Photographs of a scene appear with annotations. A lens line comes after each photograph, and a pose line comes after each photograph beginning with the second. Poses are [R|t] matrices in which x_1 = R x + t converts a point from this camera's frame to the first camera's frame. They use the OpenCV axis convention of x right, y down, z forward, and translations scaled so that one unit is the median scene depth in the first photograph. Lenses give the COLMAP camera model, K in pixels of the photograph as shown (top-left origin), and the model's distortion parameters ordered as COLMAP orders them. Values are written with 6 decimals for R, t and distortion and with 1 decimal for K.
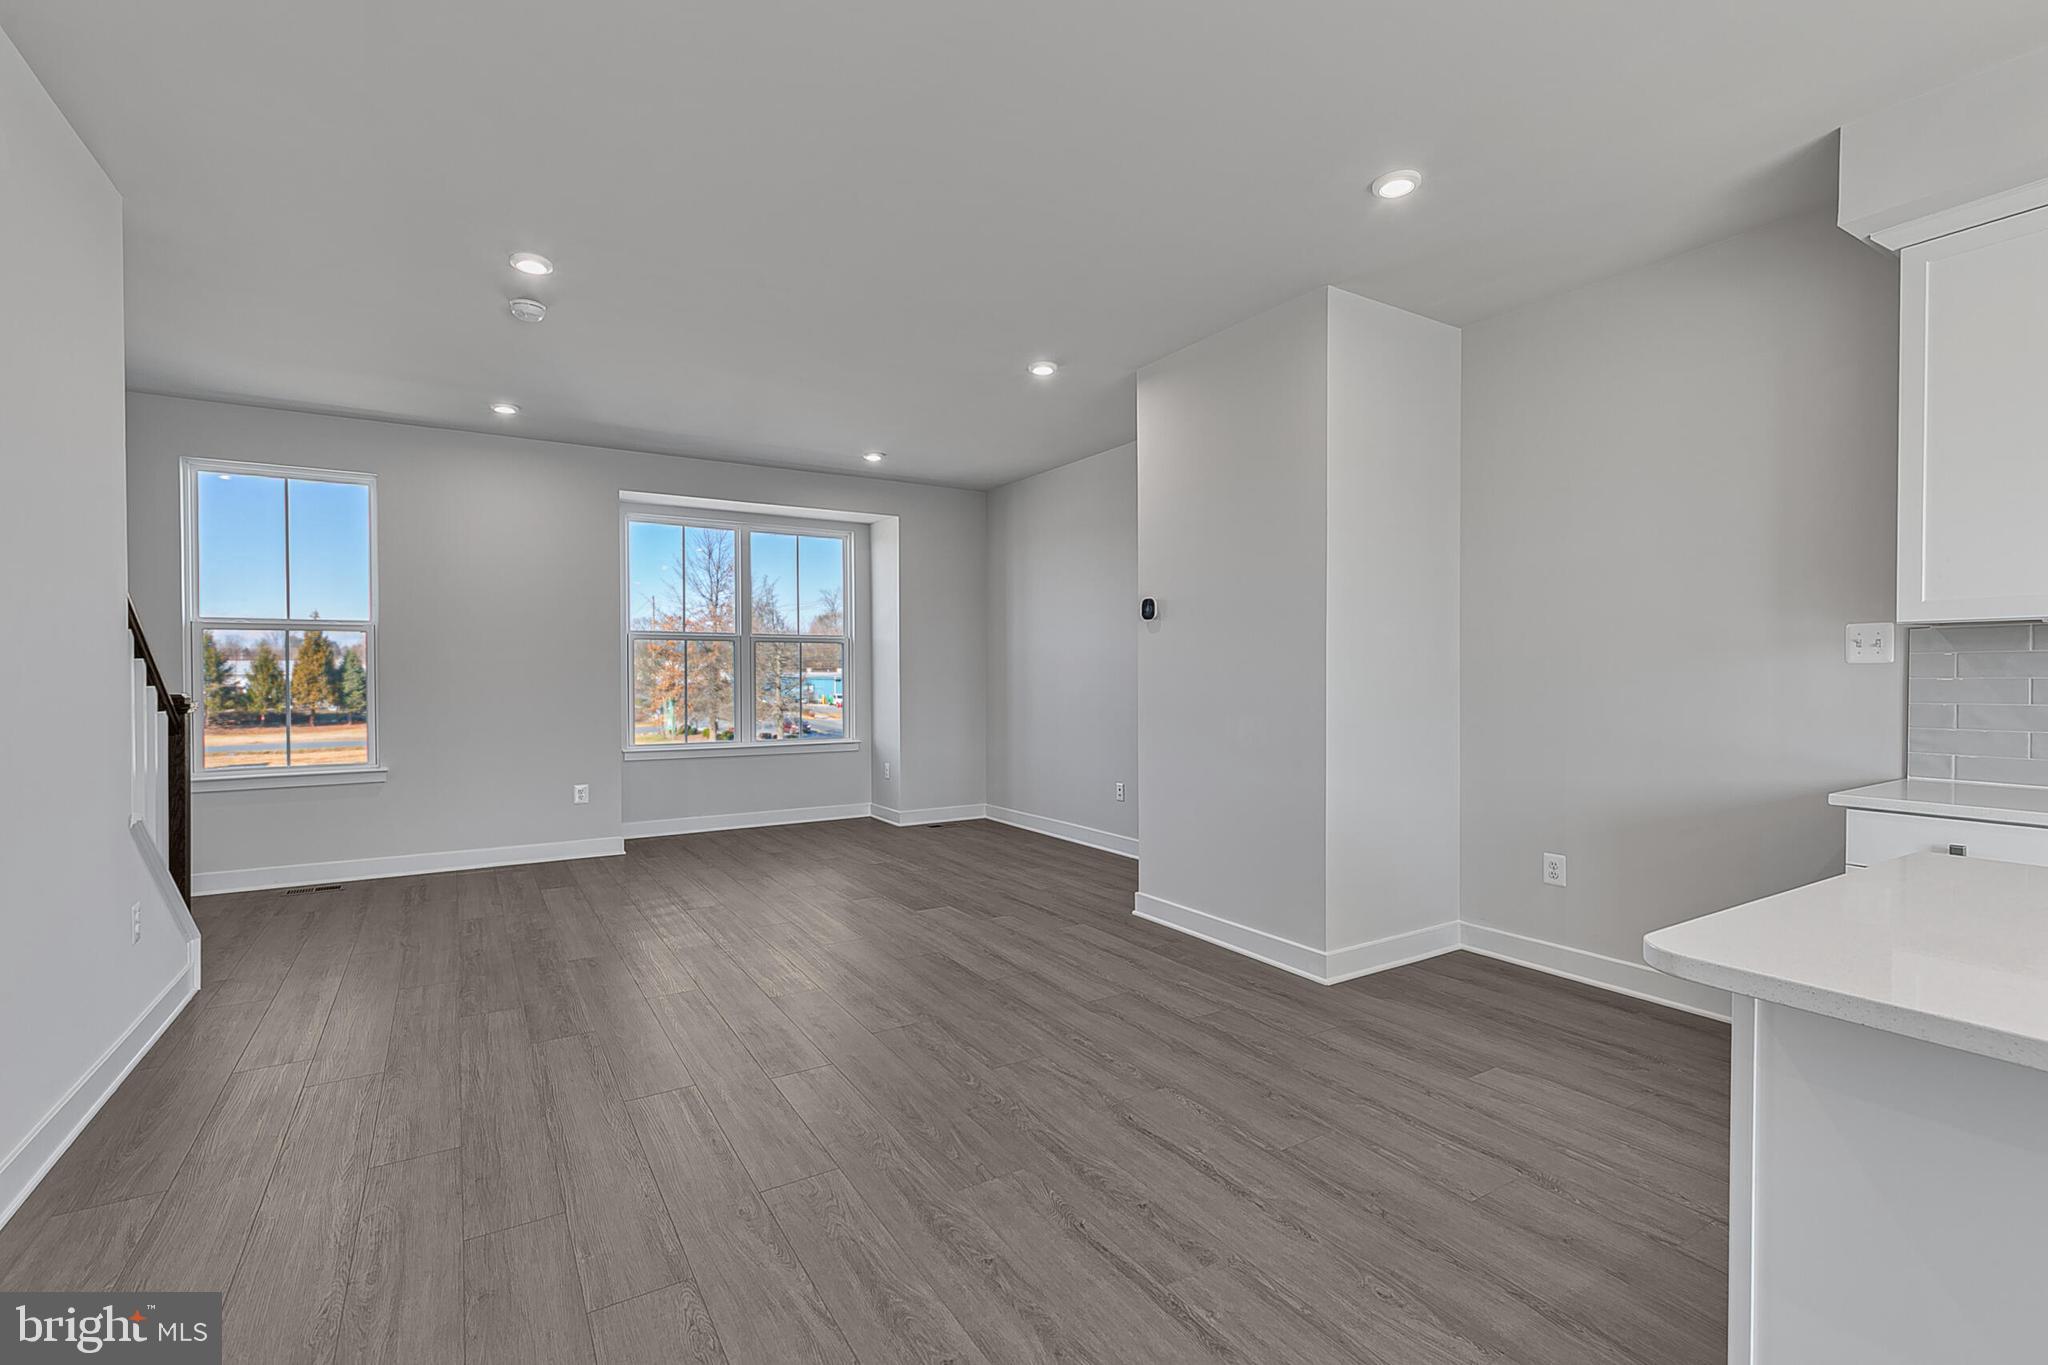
lens RADIAL K [[914.9, 0, 1027.9], [0, 914.9, 676.2], [0, 0, 1]] dist [0.008199, -0.001331]
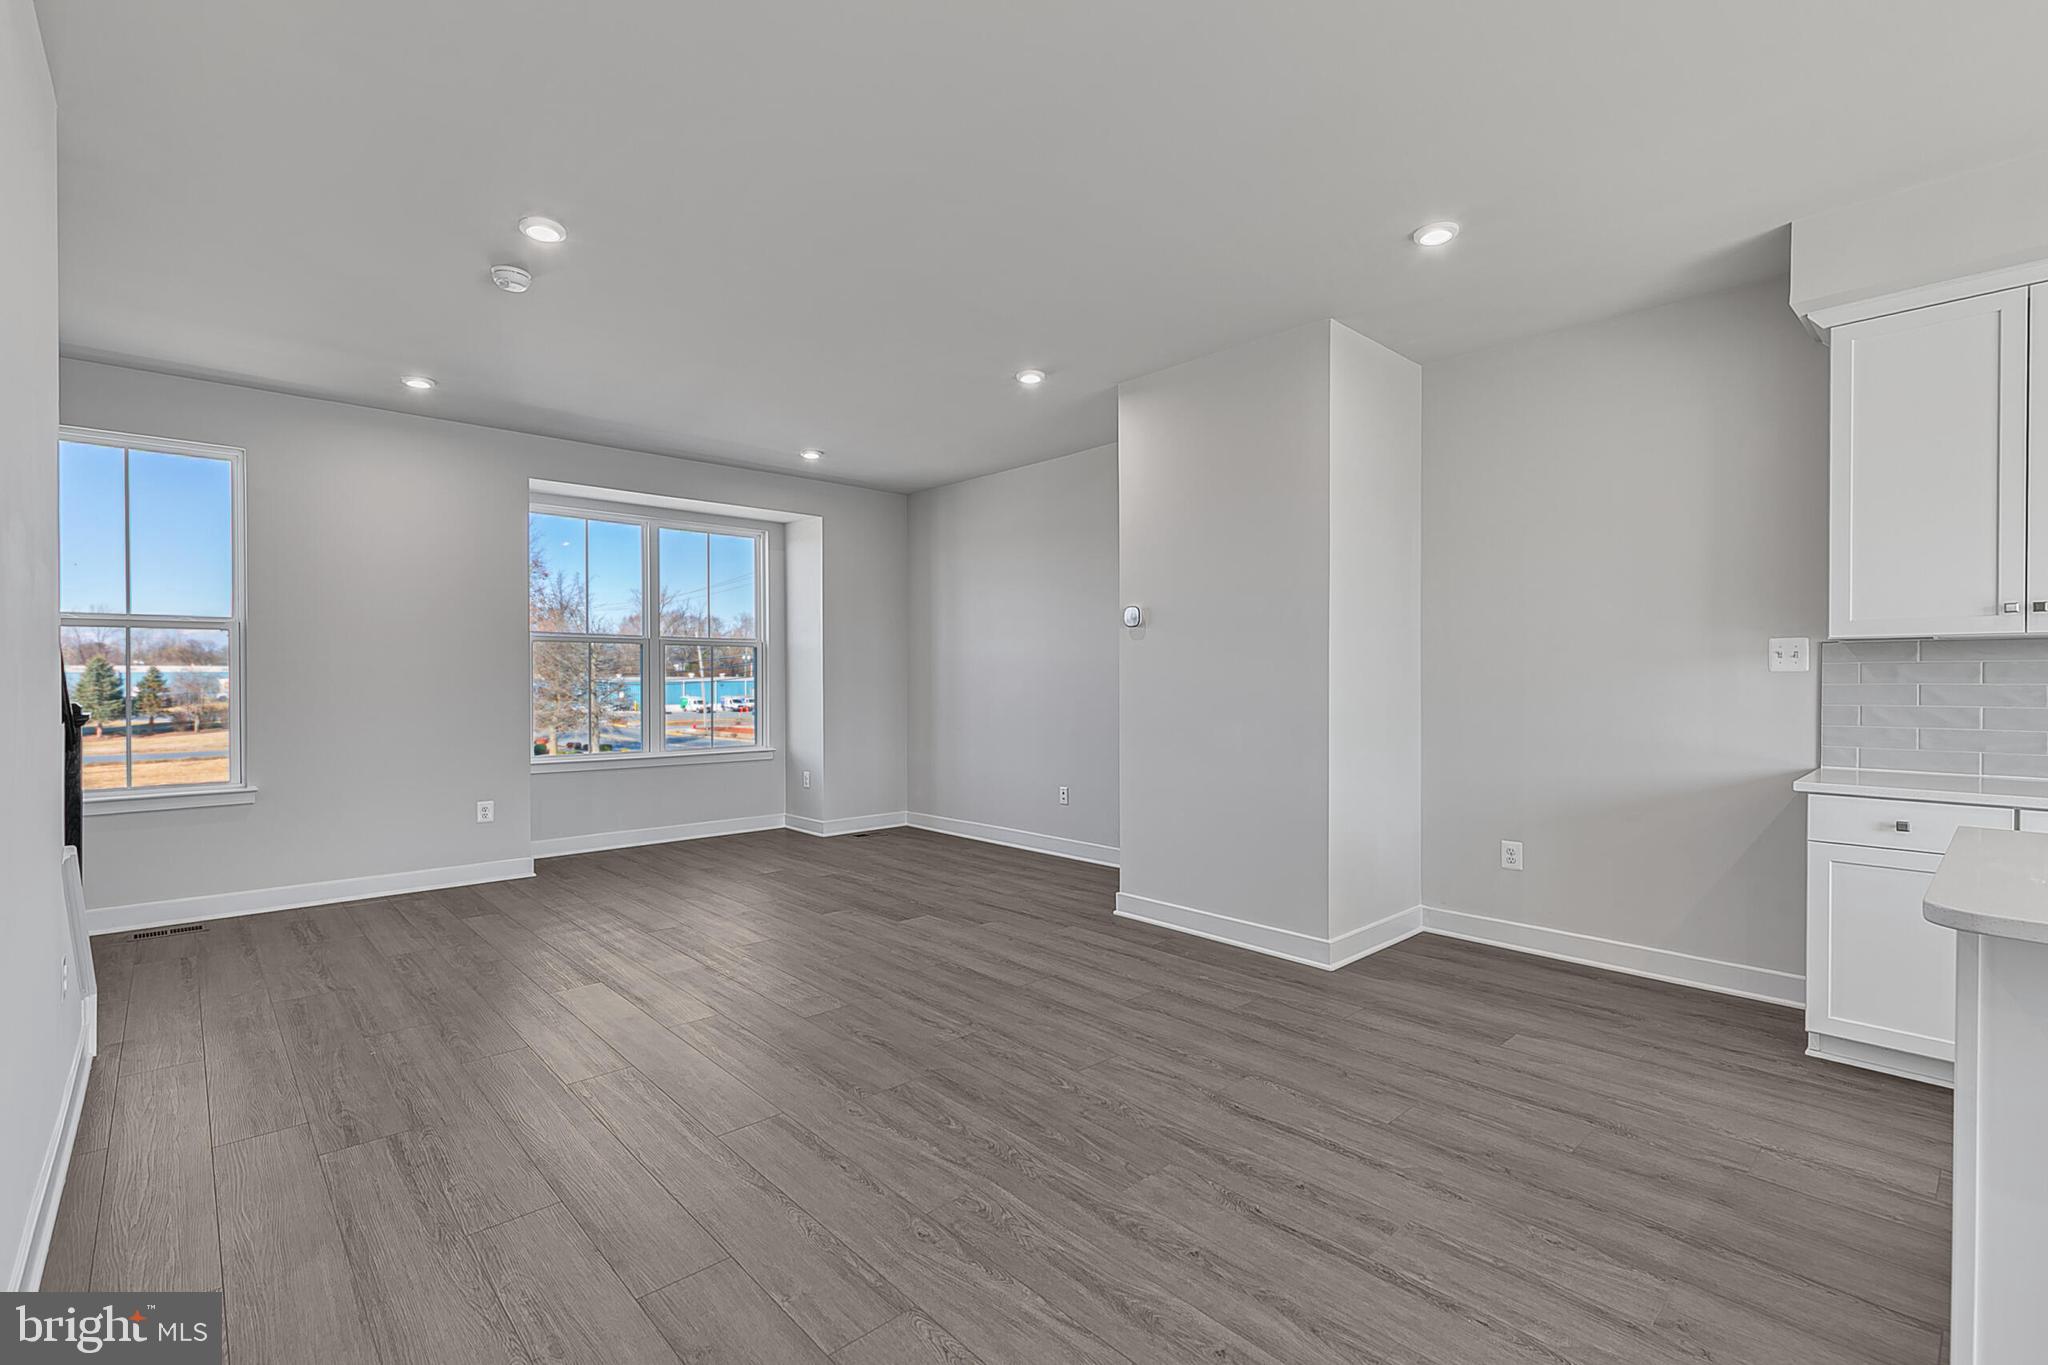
lens RADIAL K [[914.9, 0, 1028.7], [0, 914.9, 675.8], [0, 0, 1]] dist [0.008199, -0.001331]
pose [[0.982046, 0.002013, 0.188630, -0.175587], [-0.000806, 0.999979, -0.006472, -0.000046], [-0.188639, 0.006204, 0.982027, 0.010958]]
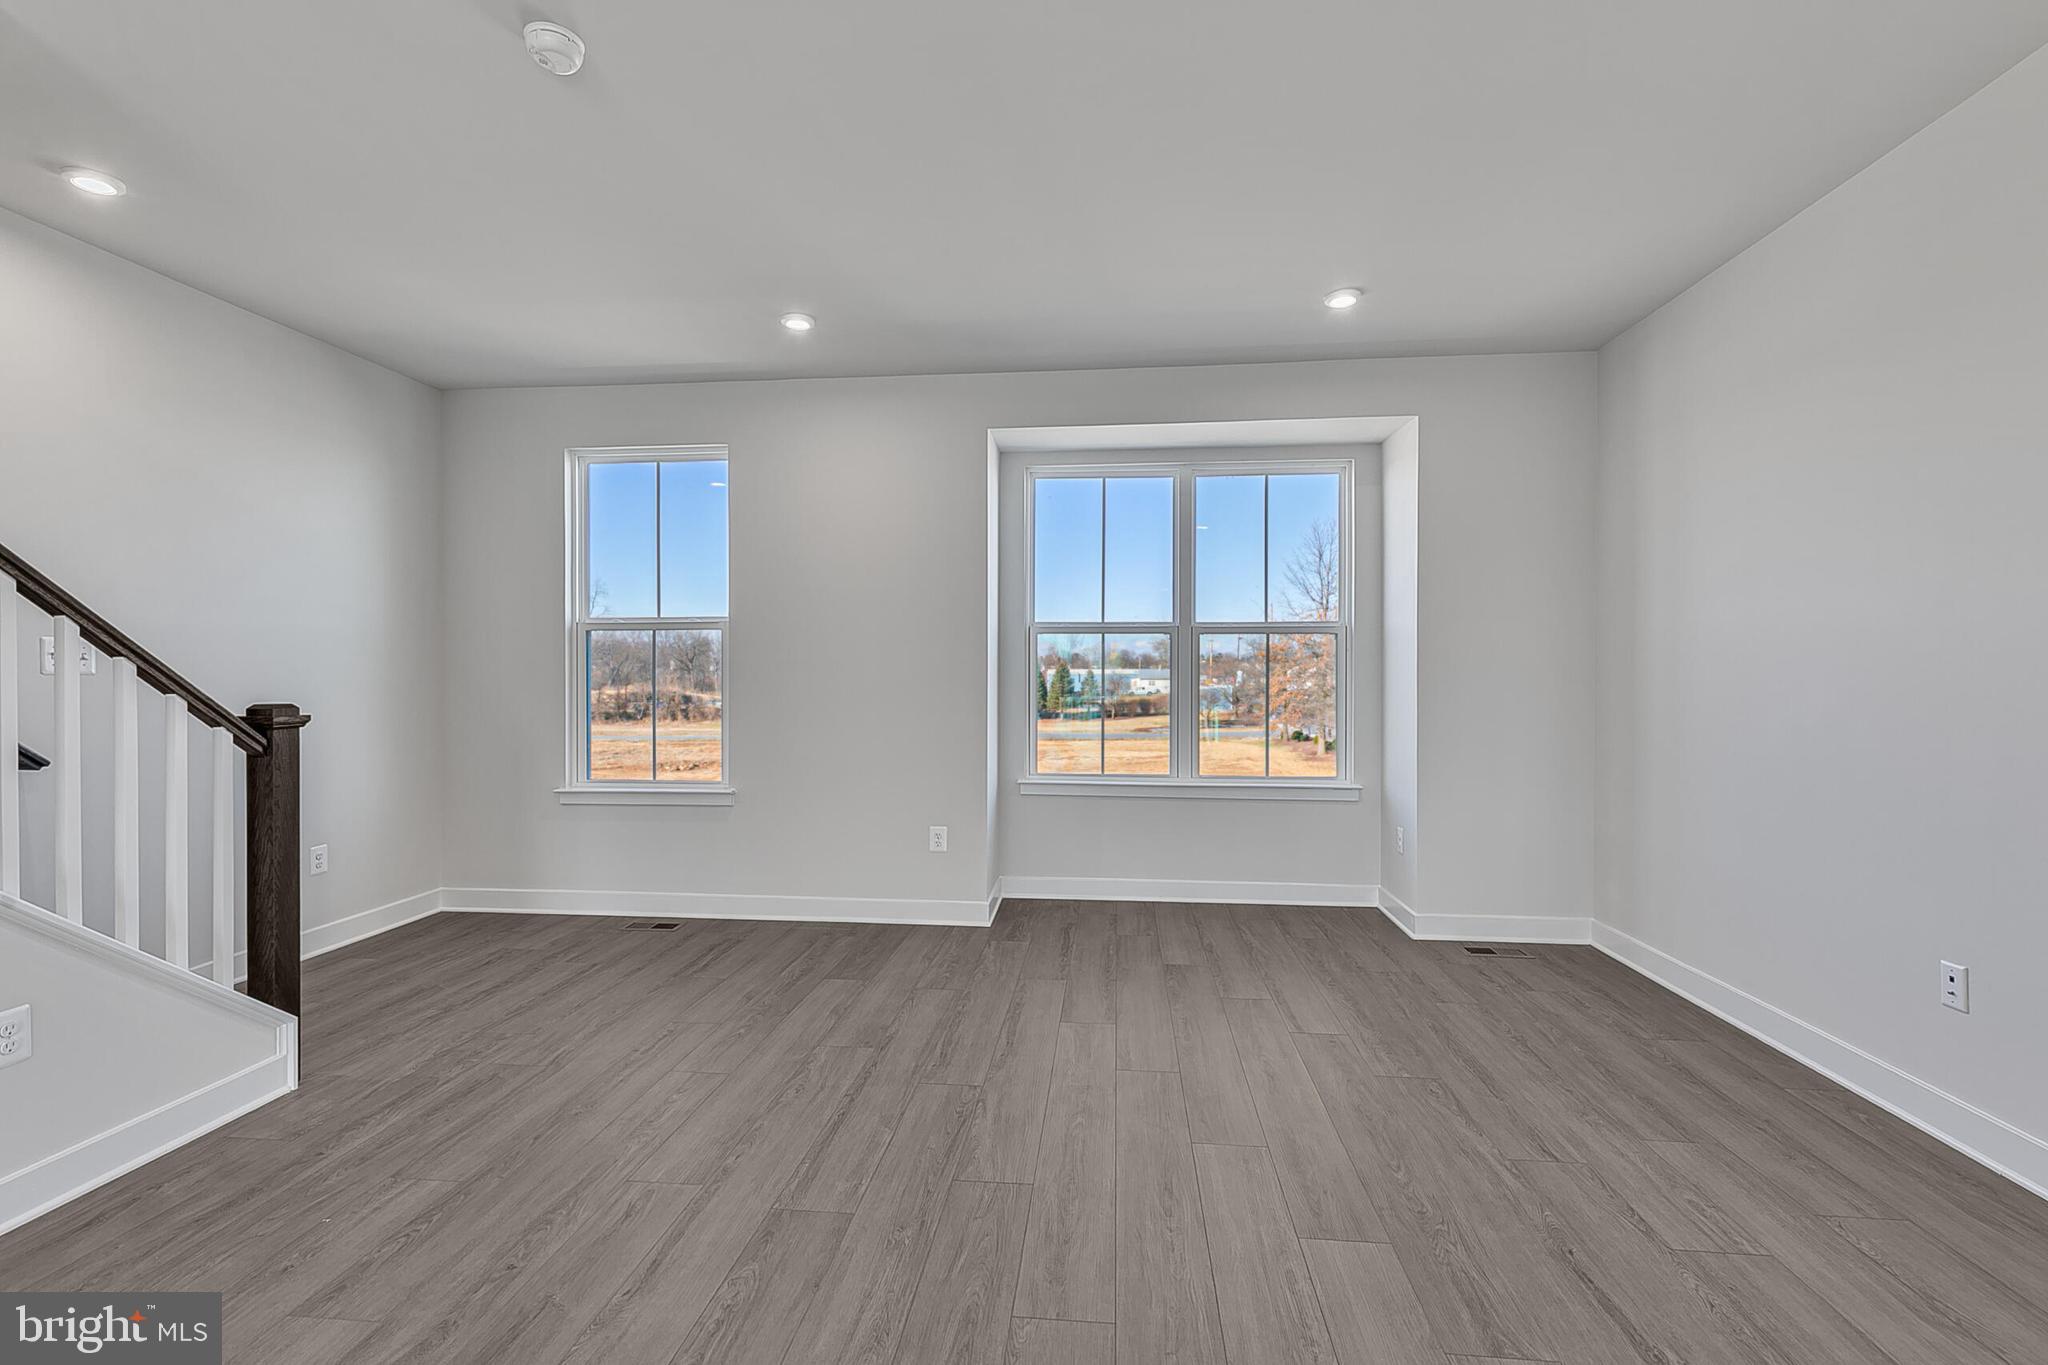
lens RADIAL K [[914.9, 0, 1019.4], [0, 914.9, 686.7], [0, 0, 1]] dist [0.008199, -0.001331]
pose [[0.787193, 0.009219, -0.616638, 0.036949], [-0.005935, 0.999955, 0.007372, -0.003373], [0.616678, -0.002143, 0.787212, 0.599419]]
